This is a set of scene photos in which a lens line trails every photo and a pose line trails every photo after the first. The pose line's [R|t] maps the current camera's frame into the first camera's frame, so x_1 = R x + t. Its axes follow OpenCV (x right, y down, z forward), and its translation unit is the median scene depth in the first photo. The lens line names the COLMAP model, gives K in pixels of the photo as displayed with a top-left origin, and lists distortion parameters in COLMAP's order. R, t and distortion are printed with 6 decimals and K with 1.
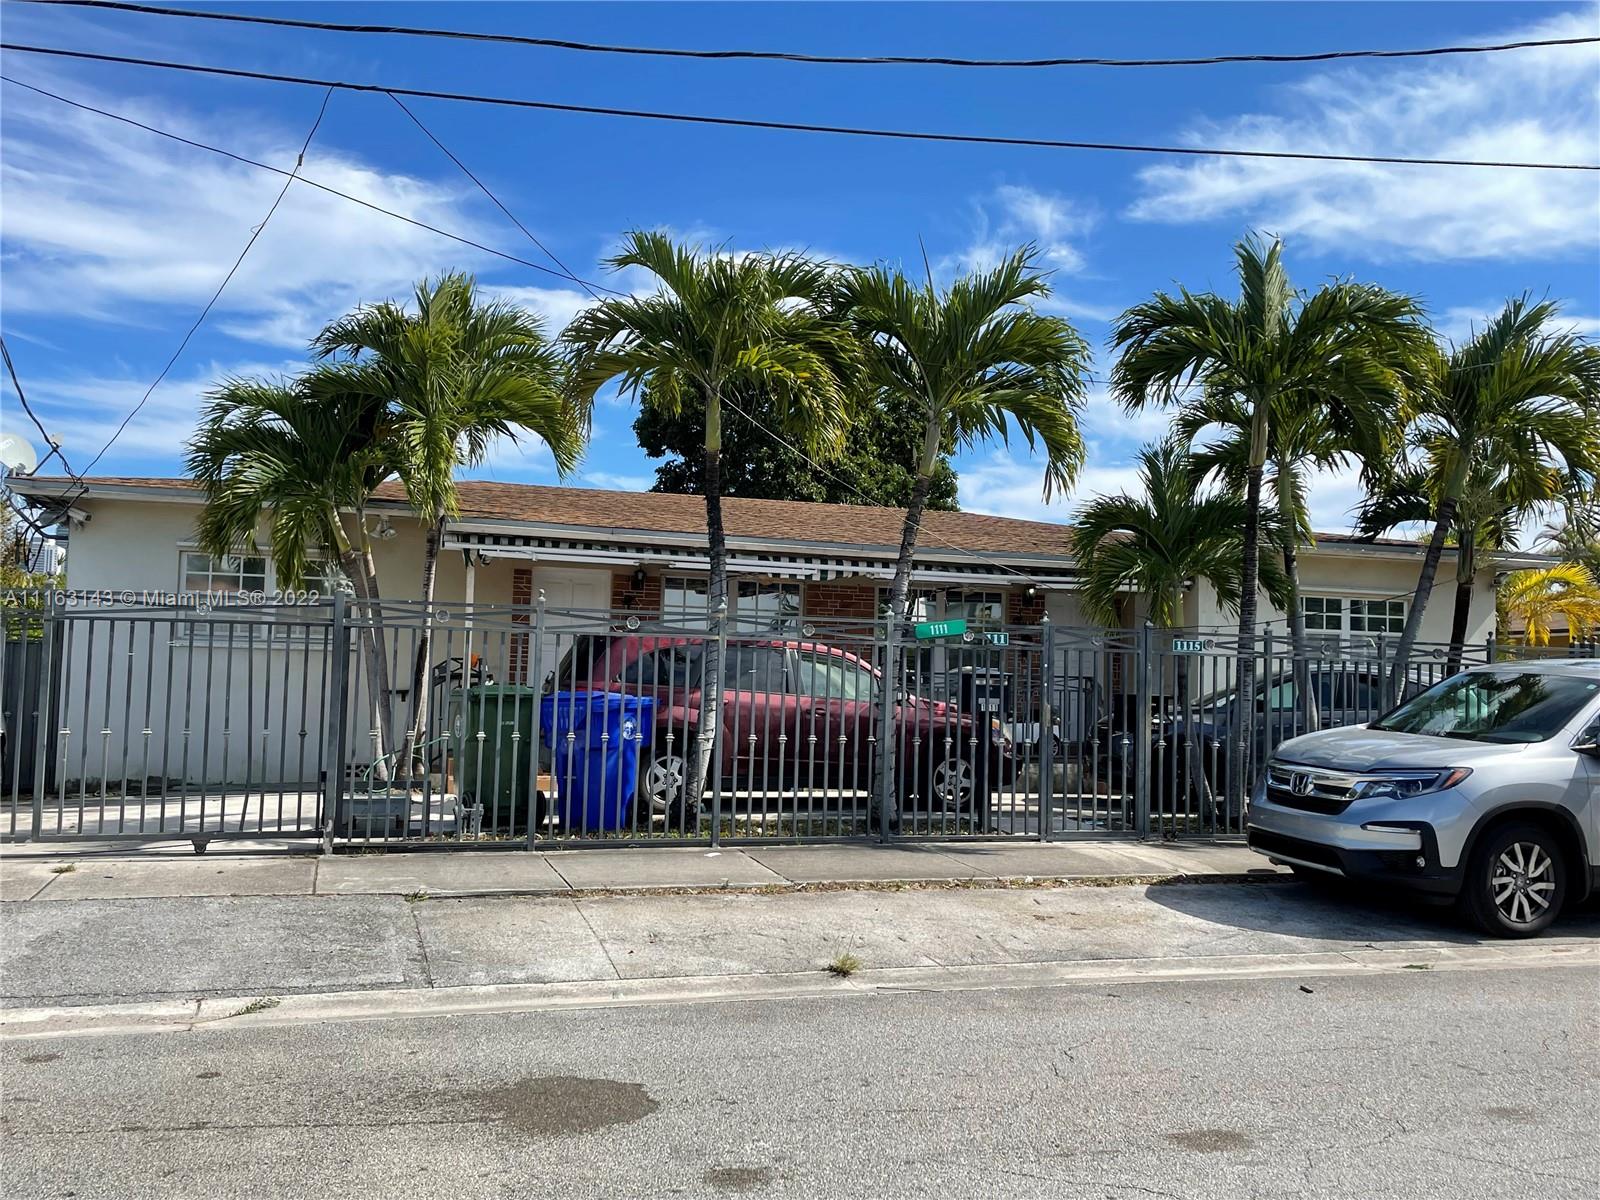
lens RADIAL K [[1419.4, 0, 801.0], [0, 1419.4, 606.2], [0, 0, 1]] dist [0.106728, -0.007530]
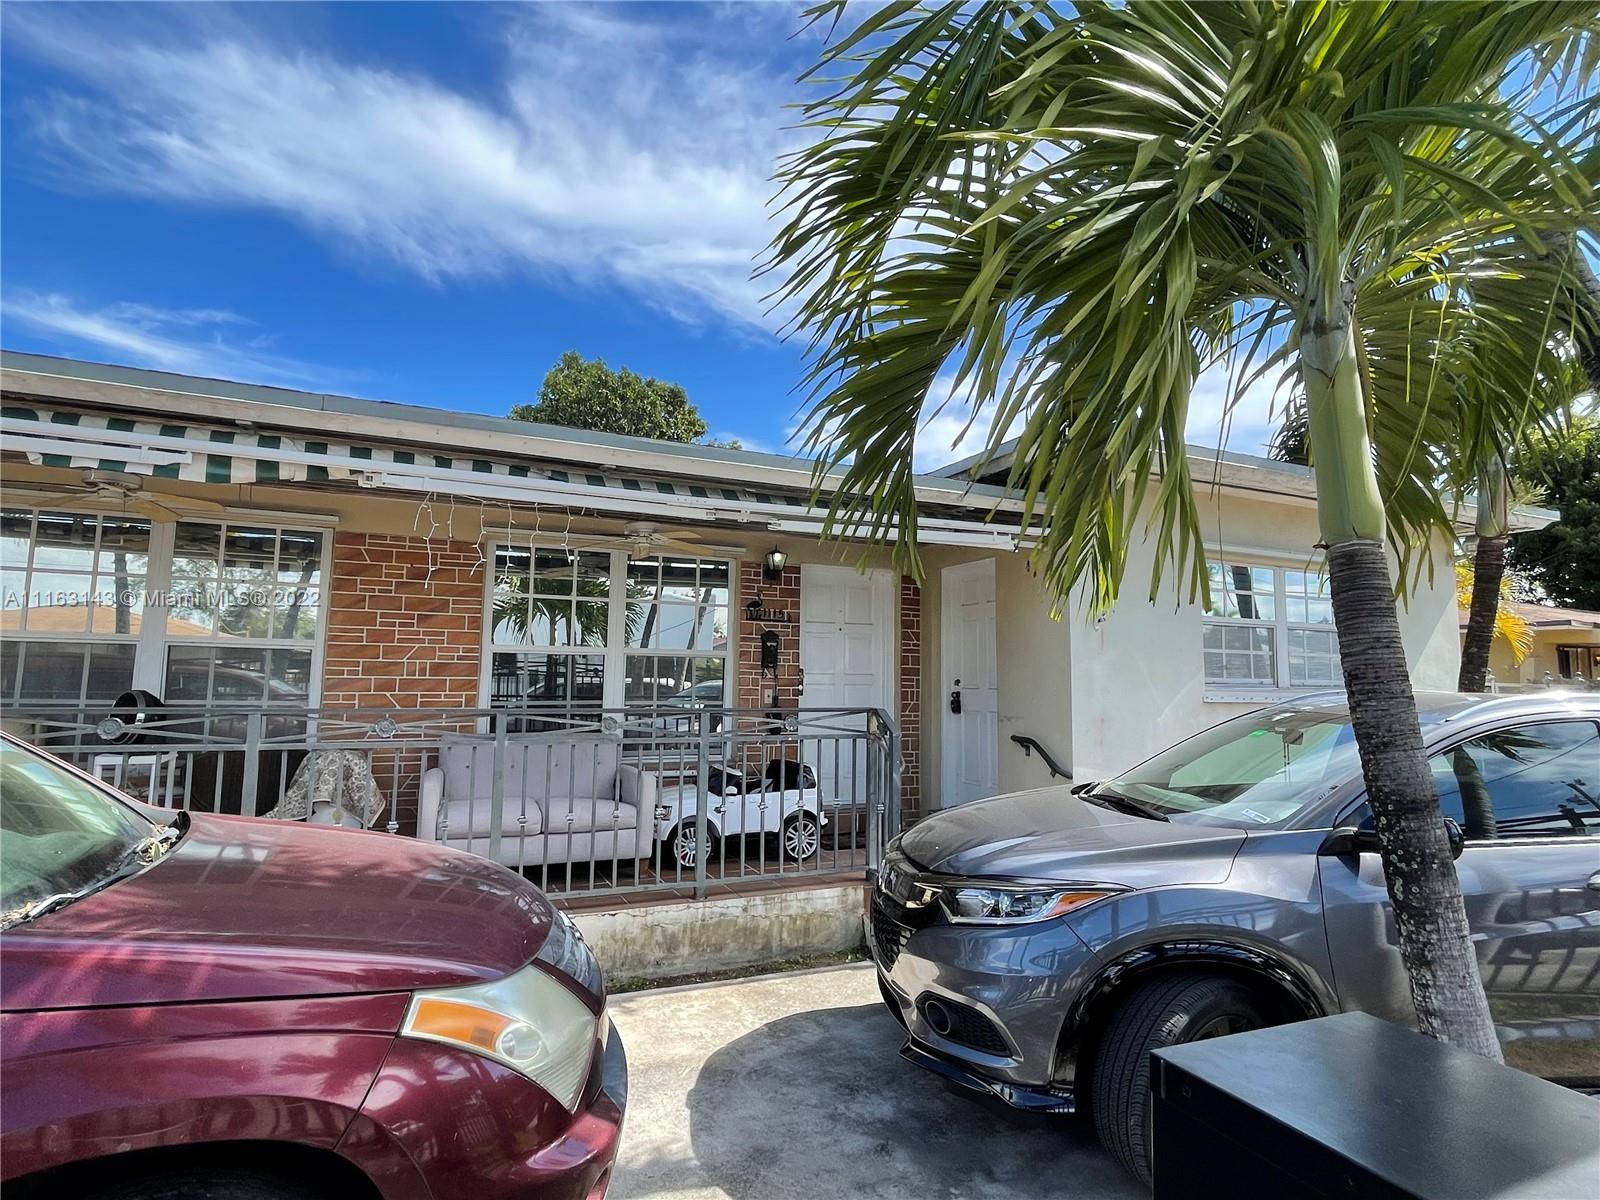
lens RADIAL K [[849.1, 0, 795.8], [0, 849.1, 589.5], [0, 0, 1]] dist [-0.005617, -0.002013]
pose [[0.991874, 0.003166, 0.127183, 0.144347], [0.003178, 0.998762, -0.049649, 0.023529], [-0.127182, 0.049649, 0.990636, 0.746722]]
